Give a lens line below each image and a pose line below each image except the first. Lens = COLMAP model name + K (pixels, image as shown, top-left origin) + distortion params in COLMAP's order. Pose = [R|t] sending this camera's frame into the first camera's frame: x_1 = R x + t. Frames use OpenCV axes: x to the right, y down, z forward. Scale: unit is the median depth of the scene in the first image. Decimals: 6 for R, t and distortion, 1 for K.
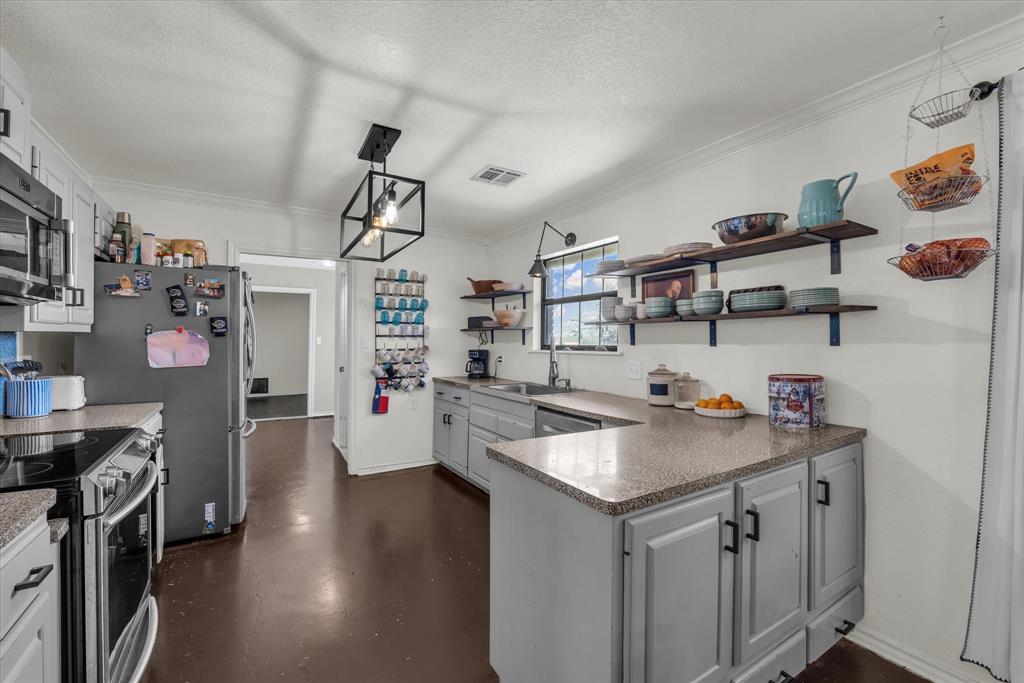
lens RADIAL K [[425.6, 0, 509.7], [0, 425.6, 342.1], [0, 0, 1]] dist [-0.009261, -0.000318]
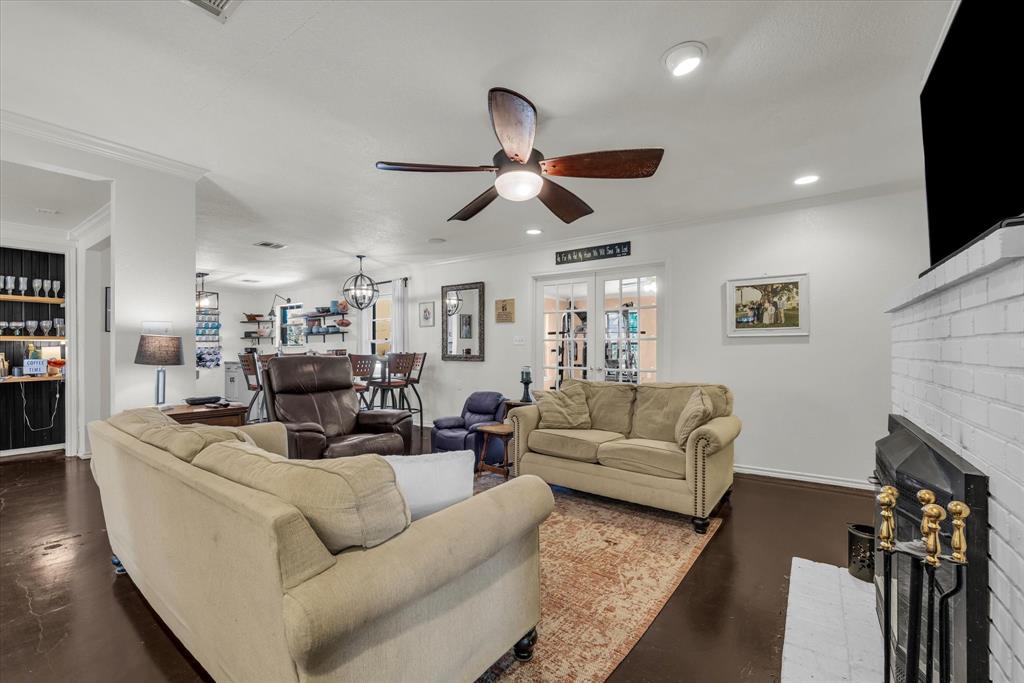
lens RADIAL K [[425.6, 0, 512.1], [0, 425.6, 343.4], [0, 0, 1]] dist [-0.009261, -0.000318]
pose [[0.921994, -0.010222, 0.387068, 0.534044], [0.014978, 0.999845, -0.009272, 0.063637], [-0.386913, 0.014346, 0.922004, -2.459613]]
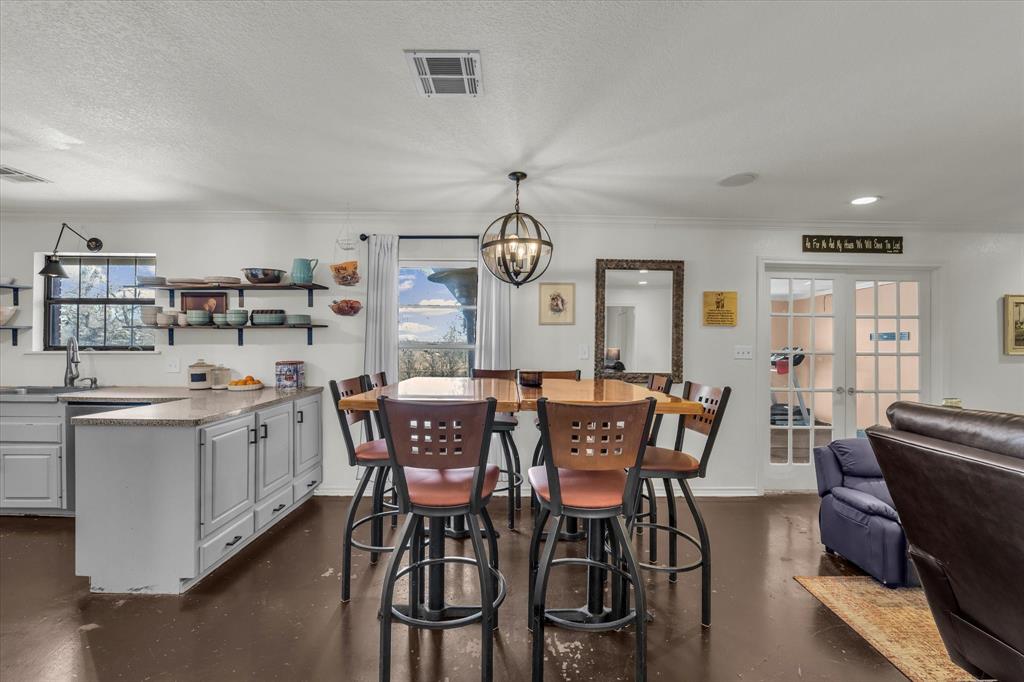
lens RADIAL K [[425.6, 0, 510.5], [0, 425.6, 342.4], [0, 0, 1]] dist [-0.009261, -0.000318]
pose [[0.516529, 0.000534, 0.856270, -0.302239], [-0.001382, 0.999999, 0.000210, -0.003406], [-0.856269, -0.001292, 0.516529, -0.573181]]
